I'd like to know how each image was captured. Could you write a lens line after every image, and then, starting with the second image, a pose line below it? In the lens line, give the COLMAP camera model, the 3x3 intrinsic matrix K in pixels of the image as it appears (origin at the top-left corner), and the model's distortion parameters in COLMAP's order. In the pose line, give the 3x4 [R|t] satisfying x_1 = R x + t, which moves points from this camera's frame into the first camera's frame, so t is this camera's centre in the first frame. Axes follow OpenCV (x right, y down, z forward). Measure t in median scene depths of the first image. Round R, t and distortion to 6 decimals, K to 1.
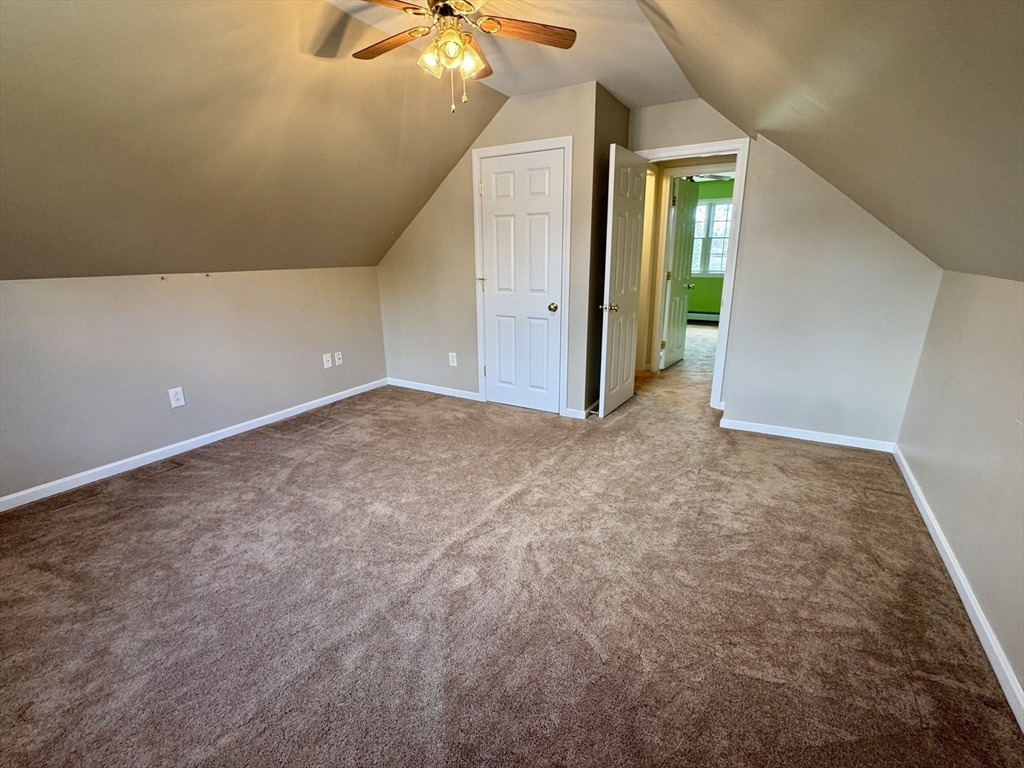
lens RADIAL K [[469.1, 0, 511.3], [0, 469.1, 382.5], [0, 0, 1]] dist [-0.005731, -0.000082]
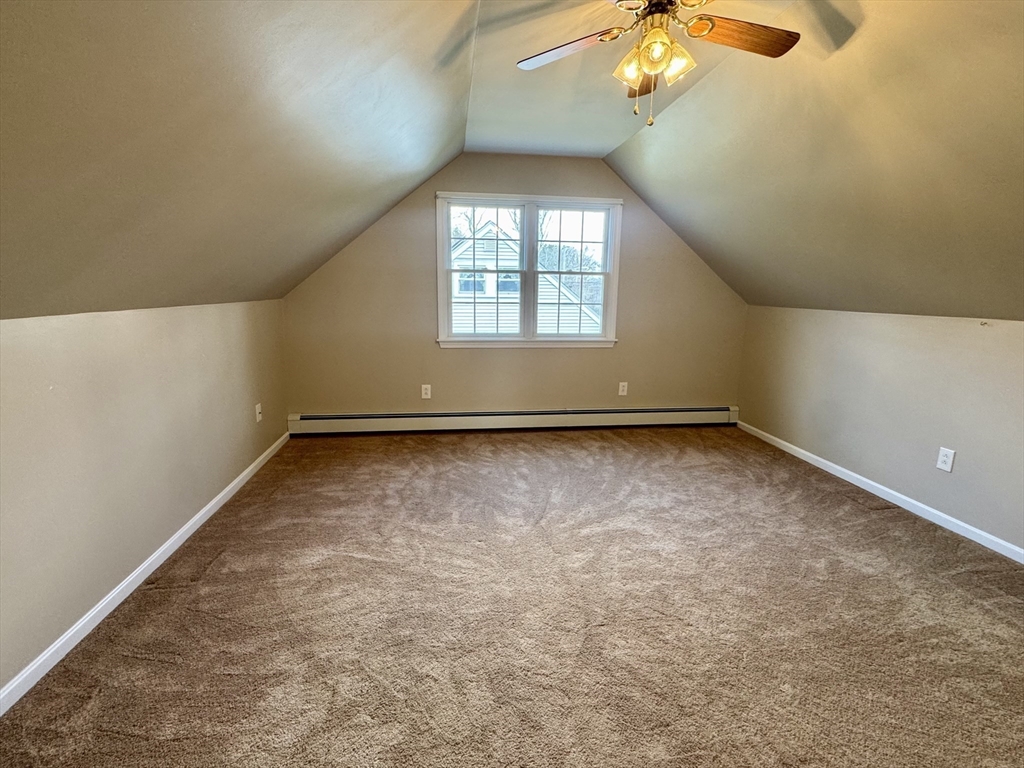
lens RADIAL K [[469.1, 0, 511.3], [0, 469.1, 382.5], [0, 0, 1]] dist [-0.005731, -0.000082]
pose [[-0.787010, 0.107358, -0.607528, 0.397168], [-0.178858, 0.902747, 0.391225, -0.275894], [0.590446, 0.416559, -0.691269, 1.021606]]
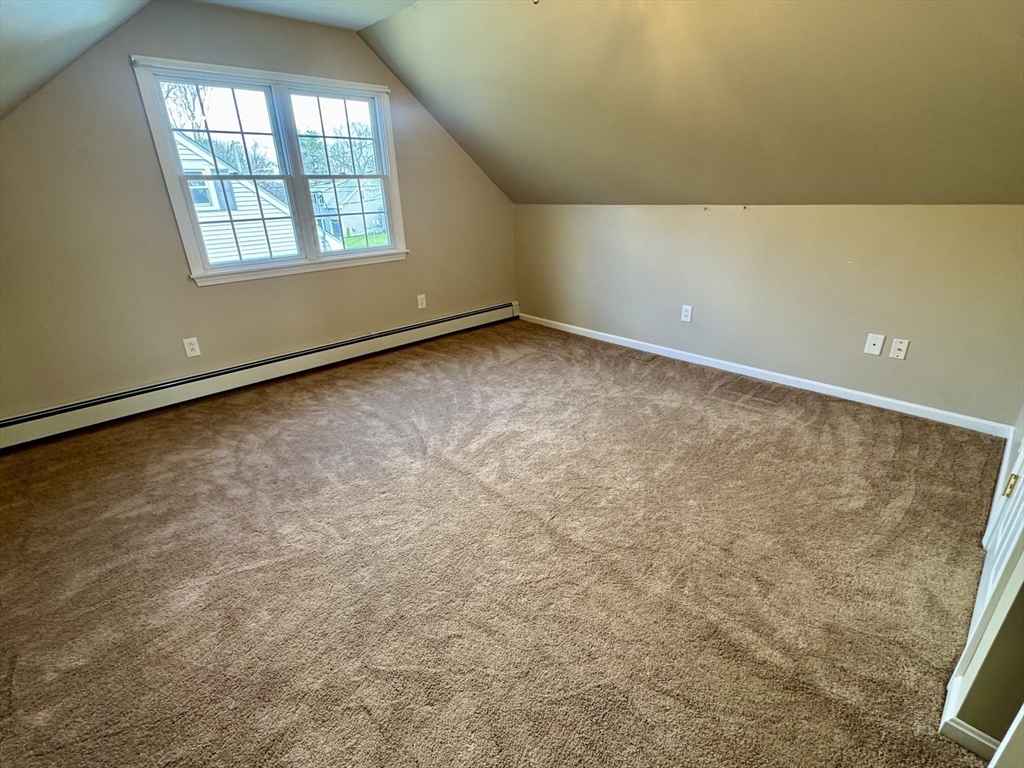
lens RADIAL K [[469.1, 0, 511.3], [0, 469.1, 382.5], [0, 0, 1]] dist [-0.005731, -0.000082]
pose [[-0.293562, 0.369672, -0.881569, 0.494561], [-0.227783, 0.868587, 0.440080, -0.226595], [0.928405, 0.329998, -0.170779, 0.816895]]
